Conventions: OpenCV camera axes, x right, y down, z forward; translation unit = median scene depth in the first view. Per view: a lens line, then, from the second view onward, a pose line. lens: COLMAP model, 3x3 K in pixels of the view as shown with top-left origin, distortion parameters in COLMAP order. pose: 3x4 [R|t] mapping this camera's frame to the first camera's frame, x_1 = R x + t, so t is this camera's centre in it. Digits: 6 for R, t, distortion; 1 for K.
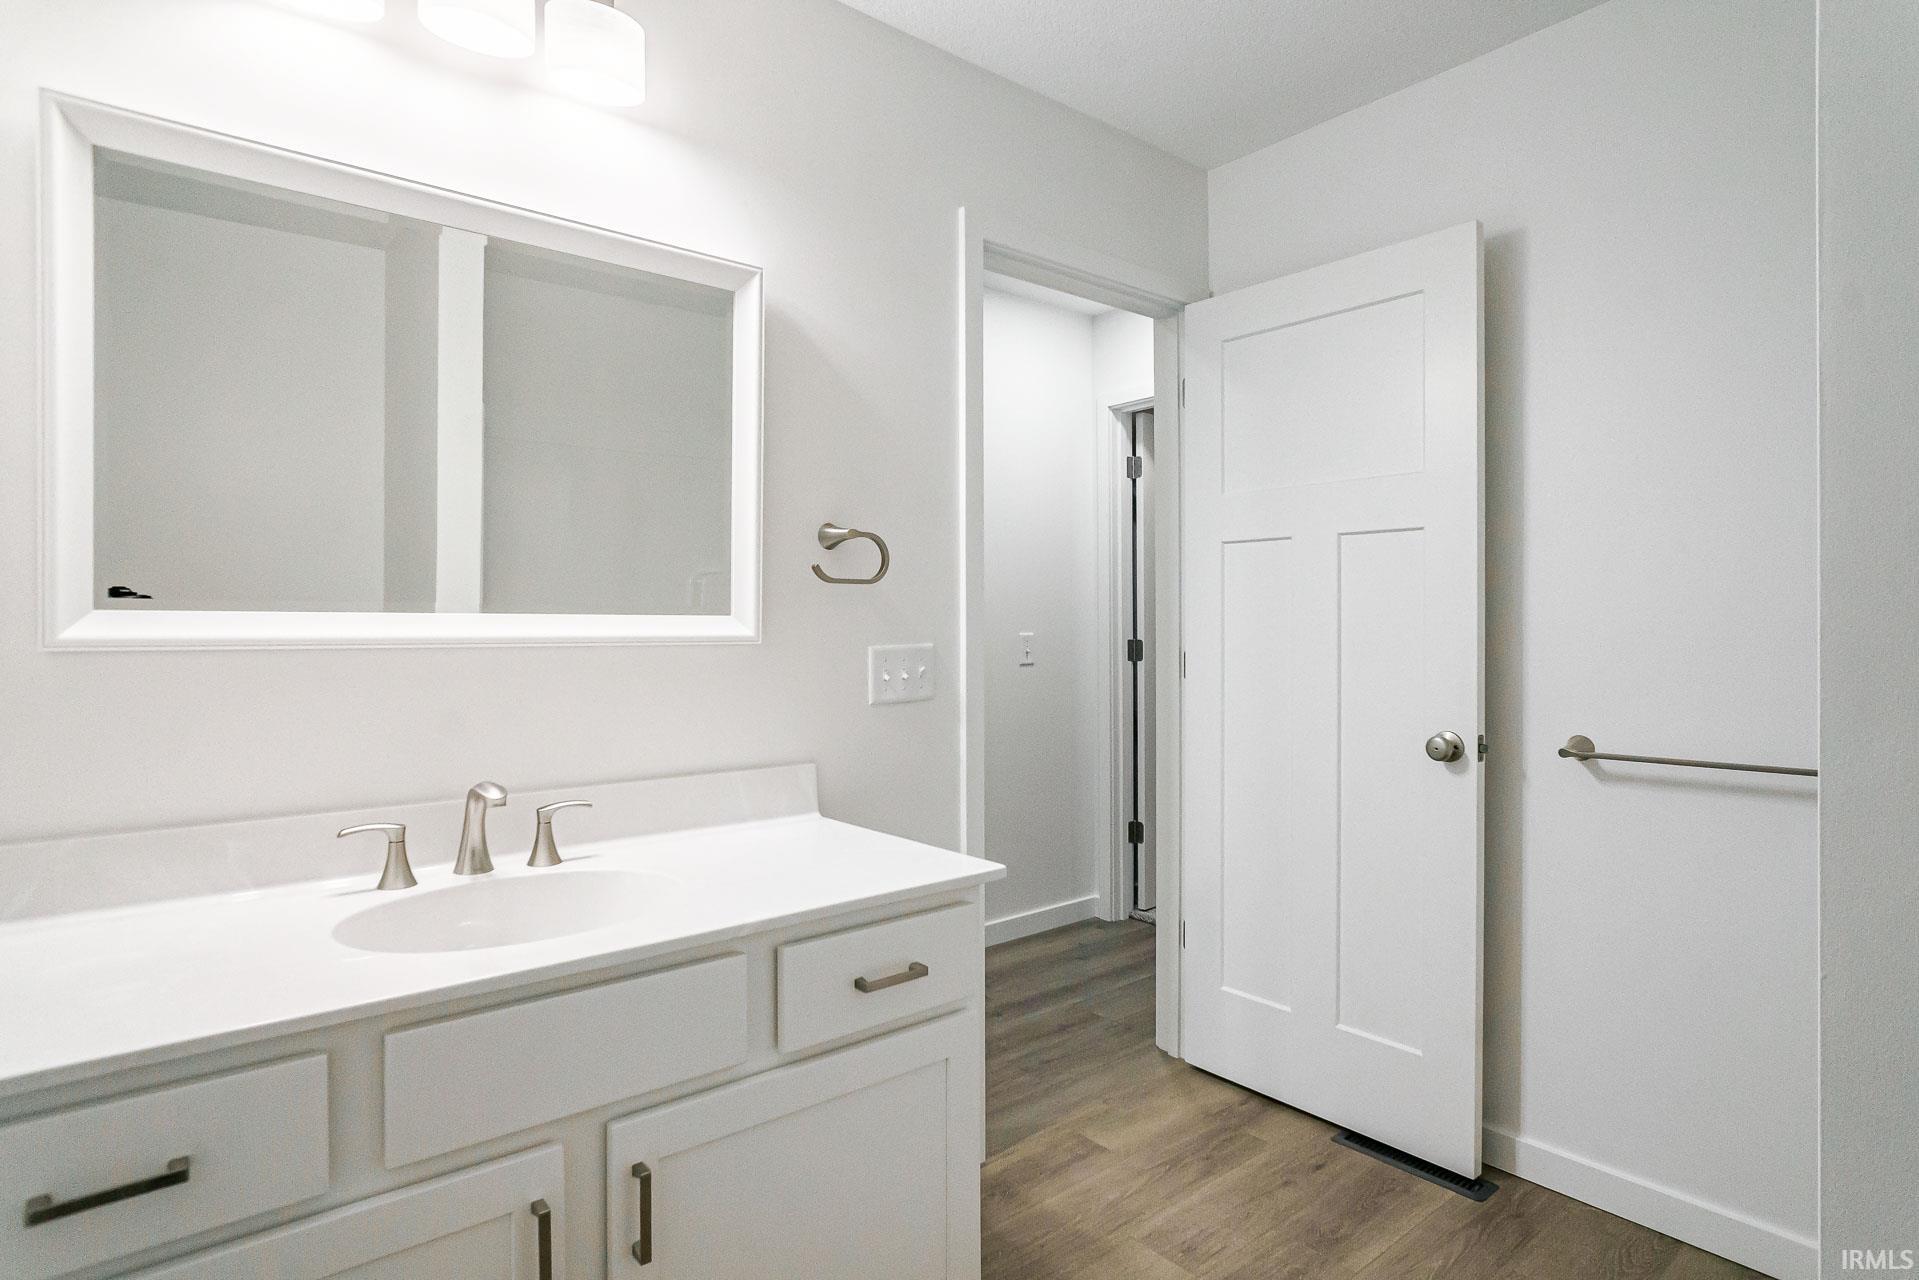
lens RADIAL K [[1022.0, 0, 962.2], [0, 1022.0, 631.6], [0, 0, 1]] dist [0.000625, -0.000578]
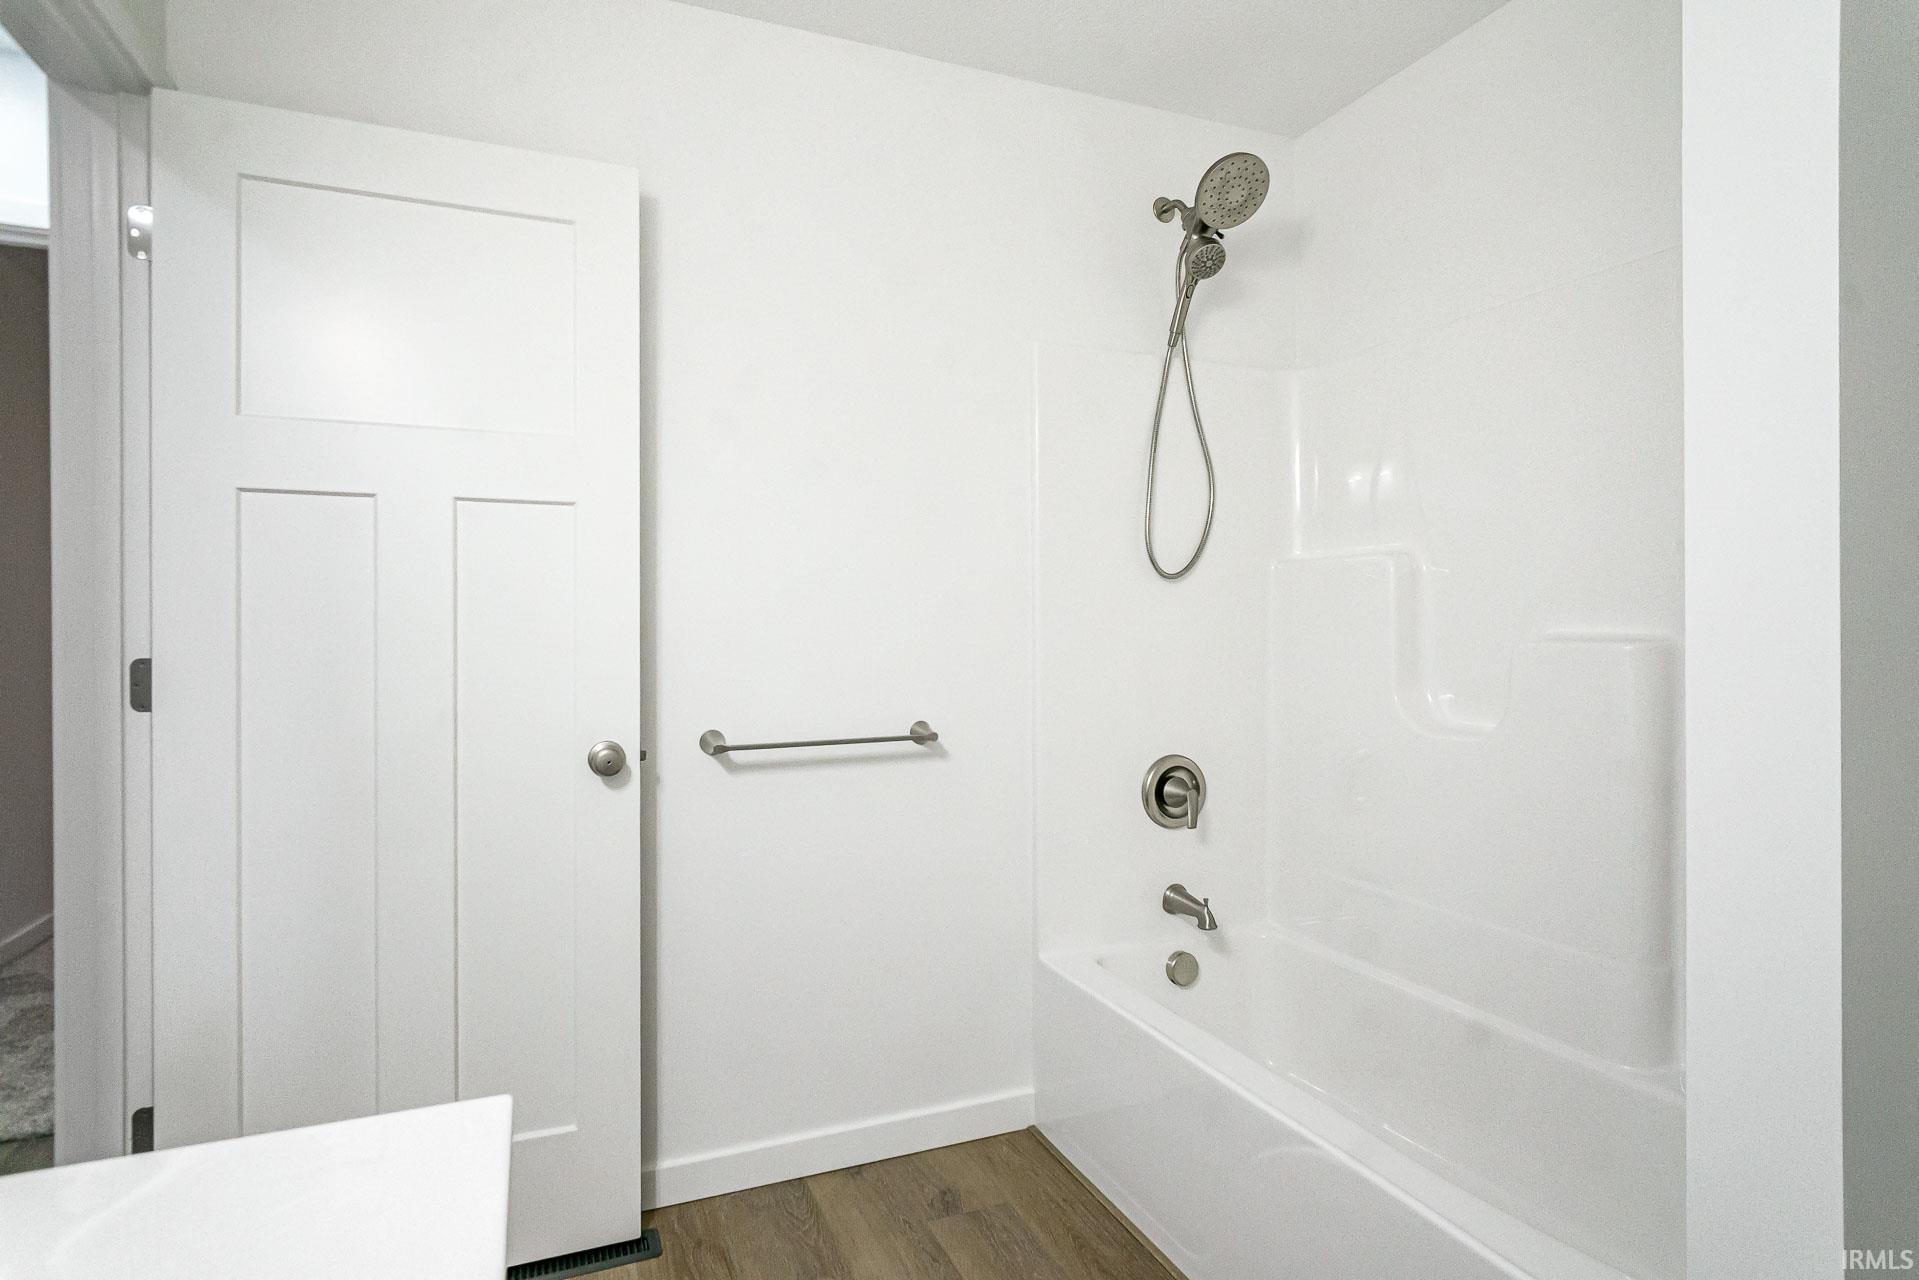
lens RADIAL K [[1022.0, 0, 960.3], [0, 1022.0, 636.4], [0, 0, 1]] dist [0.000625, -0.000578]
pose [[0.302106, -0.006053, 0.953255, -0.264824], [0.010606, 0.999939, 0.002988, 0.009918], [-0.953215, 0.009207, 0.302152, 0.455106]]
